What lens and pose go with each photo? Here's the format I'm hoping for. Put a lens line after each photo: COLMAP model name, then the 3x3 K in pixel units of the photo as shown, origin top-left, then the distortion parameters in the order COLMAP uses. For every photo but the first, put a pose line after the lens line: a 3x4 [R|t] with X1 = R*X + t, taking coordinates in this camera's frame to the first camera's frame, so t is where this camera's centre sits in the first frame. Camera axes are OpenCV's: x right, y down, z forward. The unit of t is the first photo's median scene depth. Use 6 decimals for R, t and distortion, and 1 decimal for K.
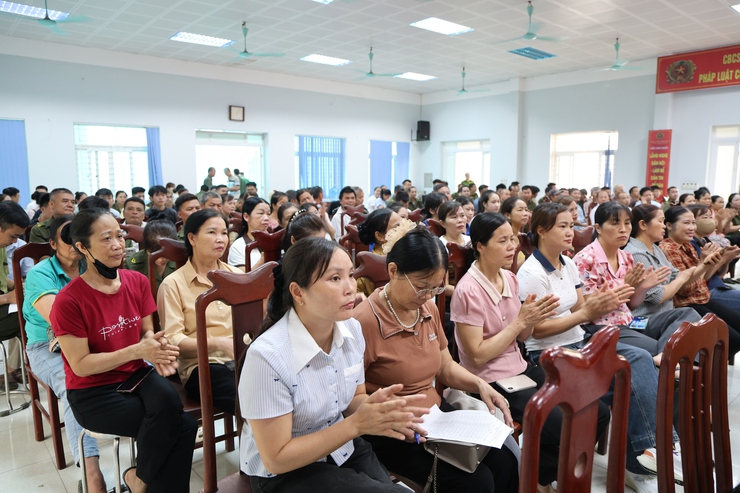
lens RADIAL K [[517.6, 0, 370.0], [0, 517.6, 246.5], [0, 0, 1]] dist [-0.134264, 0.127998]
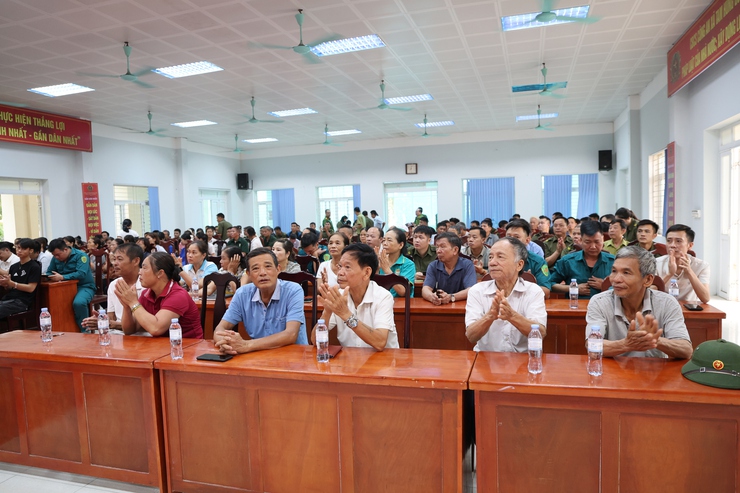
lens RADIAL K [[517.6, 0, 370.0], [0, 517.6, 246.5], [0, 0, 1]] dist [-0.134264, 0.127998]
pose [[0.526932, 0.024571, -0.849552, 0.882595], [-0.079042, 0.996667, -0.020199, -0.010020], [0.846224, 0.077794, 0.527118, 0.169410]]
